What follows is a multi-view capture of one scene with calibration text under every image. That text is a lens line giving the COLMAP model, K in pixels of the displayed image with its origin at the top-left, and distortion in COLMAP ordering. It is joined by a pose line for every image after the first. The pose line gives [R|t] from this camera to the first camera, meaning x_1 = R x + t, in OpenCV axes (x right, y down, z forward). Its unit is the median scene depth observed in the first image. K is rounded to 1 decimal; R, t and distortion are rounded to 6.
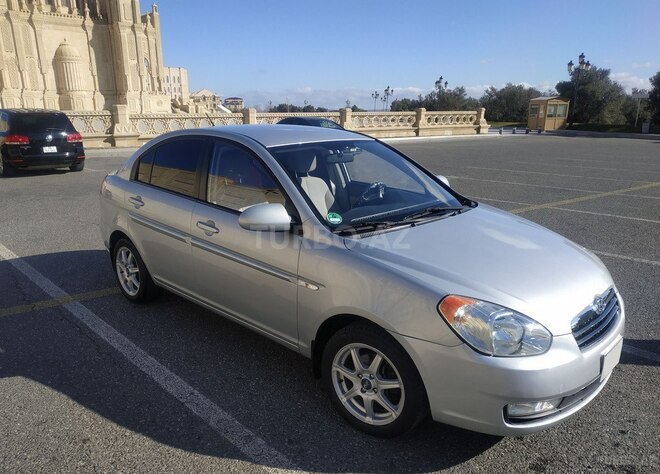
lens RADIAL K [[479.3, 0, 332.0], [0, 479.3, 258.7], [0, 0, 1]] dist [0.013986, -0.012884]
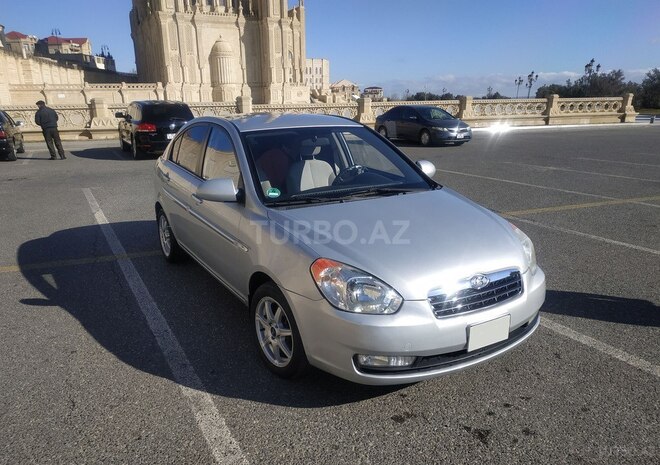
lens RADIAL K [[482.7, 0, 339.4], [0, 482.7, 255.5], [0, 0, 1]] dist [0.017716, -0.021147]
pose [[0.967350, 0.066544, -0.244550, 0.034875], [-0.063400, 0.997773, 0.020716, 0.002624], [0.245384, -0.004535, 0.969415, -0.007999]]
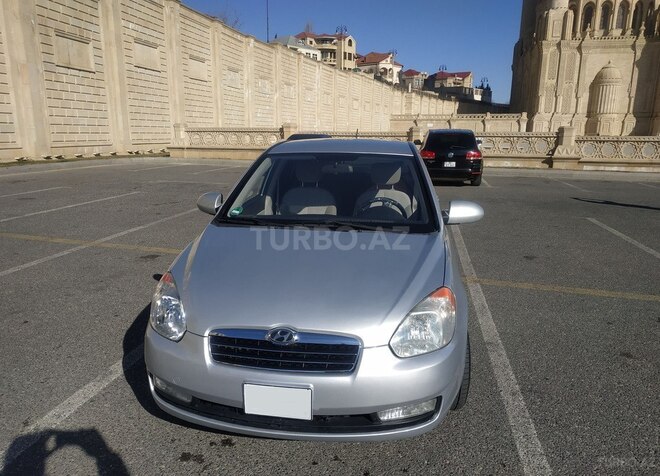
lens RADIAL K [[508.3, 0, 341.1], [0, 508.3, 257.3], [0, 0, 1]] dist [0.004031, -0.008036]
pose [[0.582346, 0.200046, -0.787944, 0.090217], [-0.247303, 0.966907, 0.062707, -0.008754], [0.774413, 0.158344, 0.612546, 0.033016]]
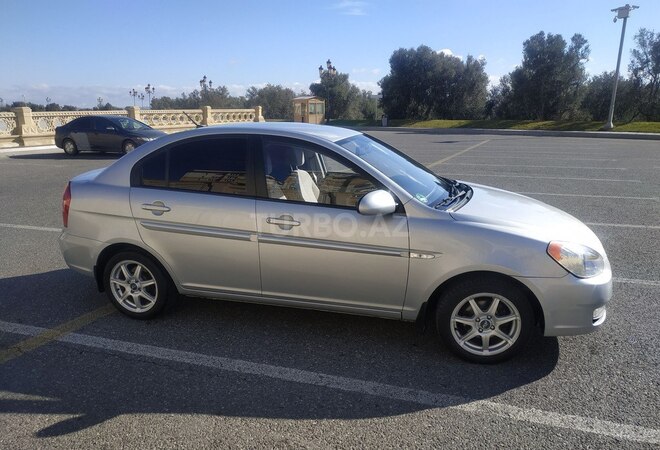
lens RADIAL K [[457.6, 0, 333.2], [0, 457.6, 253.0], [0, 0, 1]] dist [0.006495, -0.012049]
pose [[0.882119, -0.144965, 0.448163, -0.054505], [0.142230, 0.989027, 0.039963, -0.002051], [-0.449039, 0.028490, 0.893058, 0.006671]]
